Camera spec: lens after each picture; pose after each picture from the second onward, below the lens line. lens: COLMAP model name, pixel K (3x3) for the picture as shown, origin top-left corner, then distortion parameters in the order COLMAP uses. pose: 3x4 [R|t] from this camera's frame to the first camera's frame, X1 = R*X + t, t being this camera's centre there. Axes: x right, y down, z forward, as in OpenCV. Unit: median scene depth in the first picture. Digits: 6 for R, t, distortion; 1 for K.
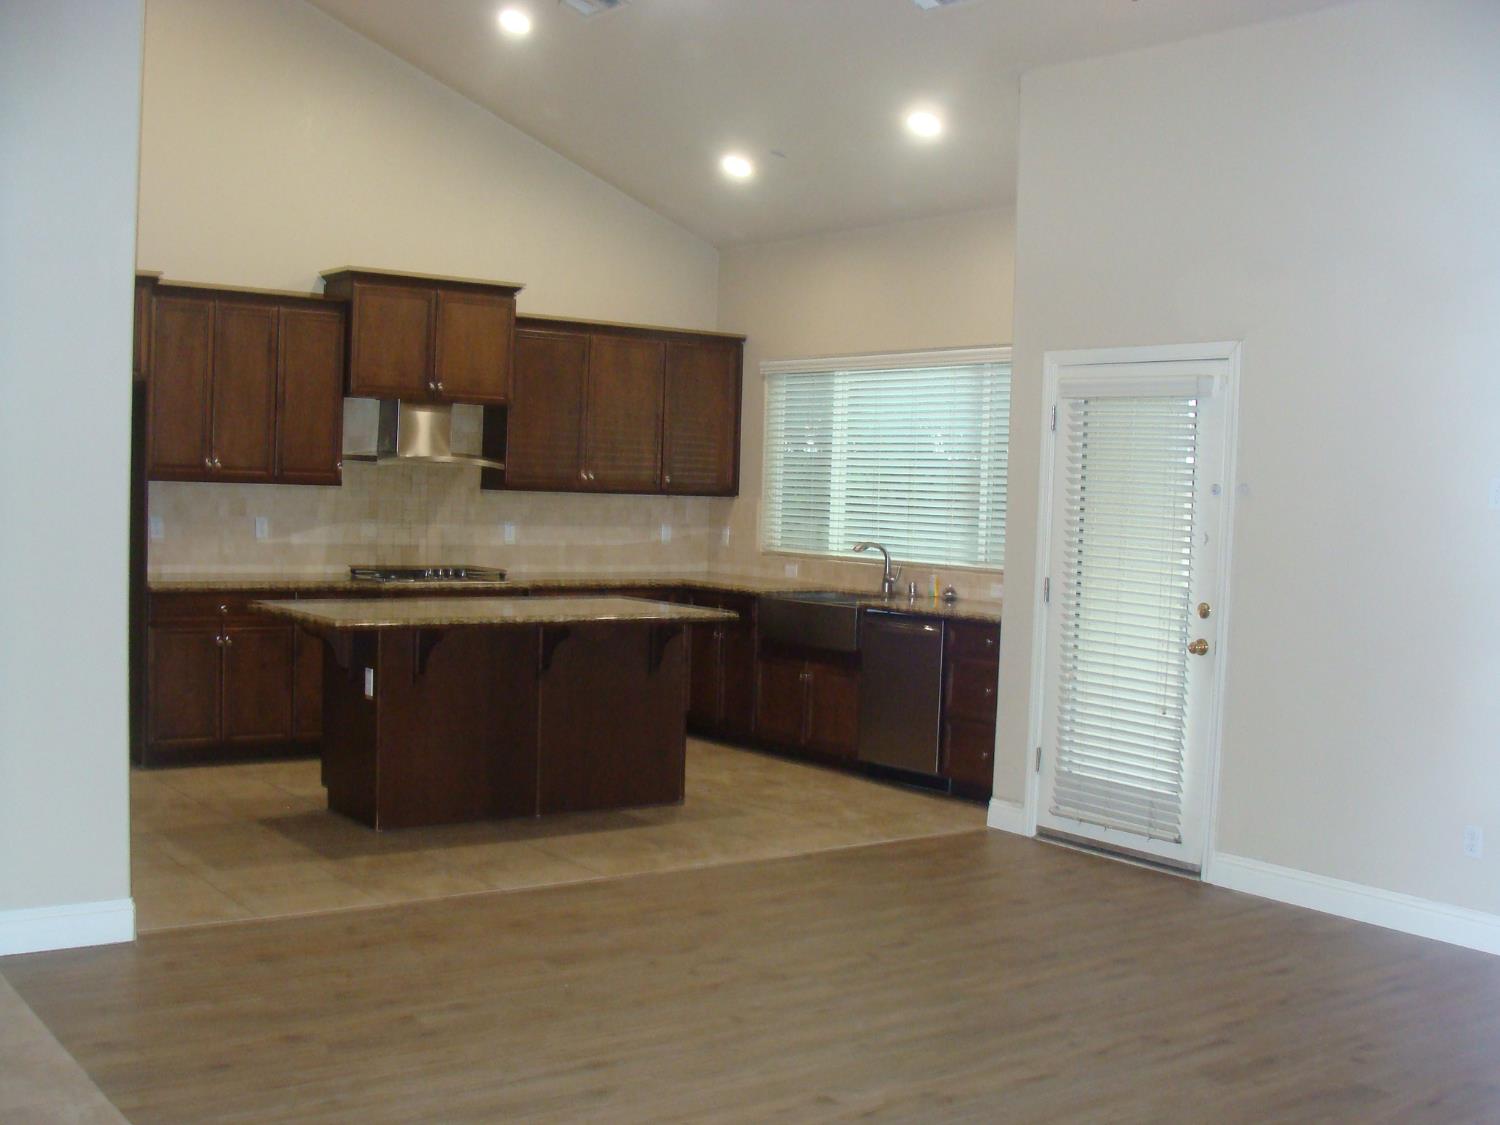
lens RADIAL K [[1696.9, 0, 681.5], [0, 1696.9, 570.0], [0, 0, 1]] dist [-0.176239, 0.123698]
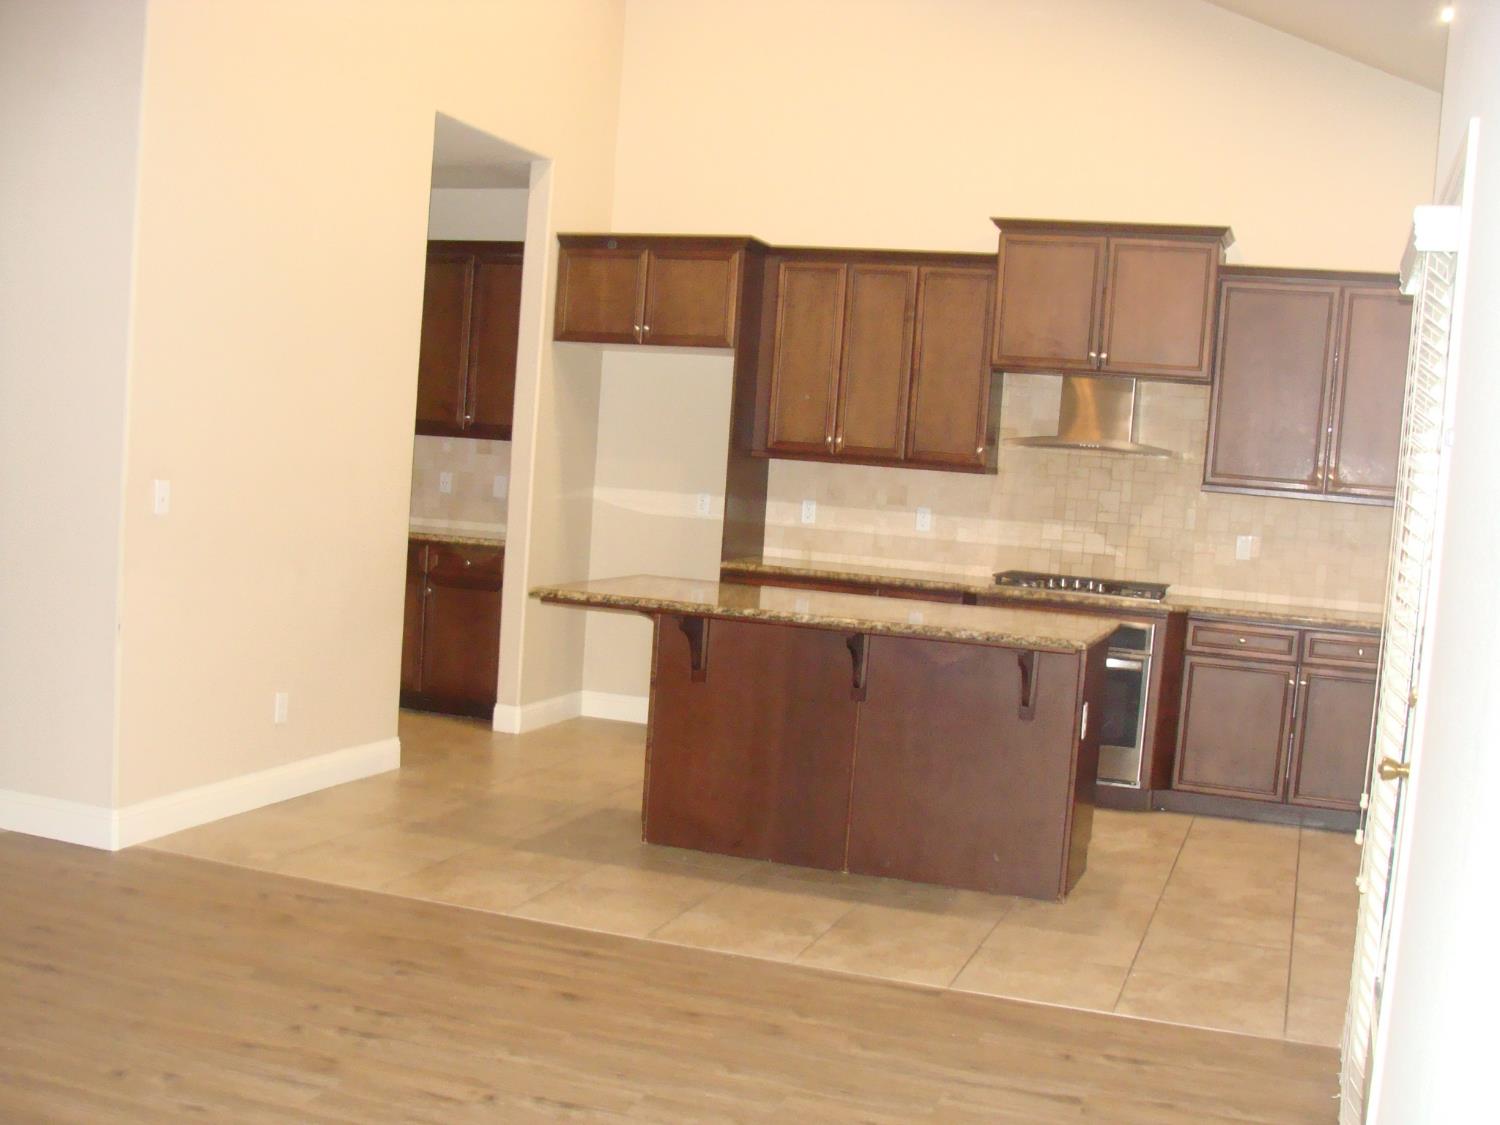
lens RADIAL K [[1696.9, 0, 681.5], [0, 1696.9, 570.0], [0, 0, 1]] dist [-0.176239, 0.123698]
pose [[0.567317, 0.063759, -0.821028, 0.414627], [-0.089542, 0.995863, 0.015464, -0.001175], [0.818617, 0.064744, 0.570679, 0.387898]]
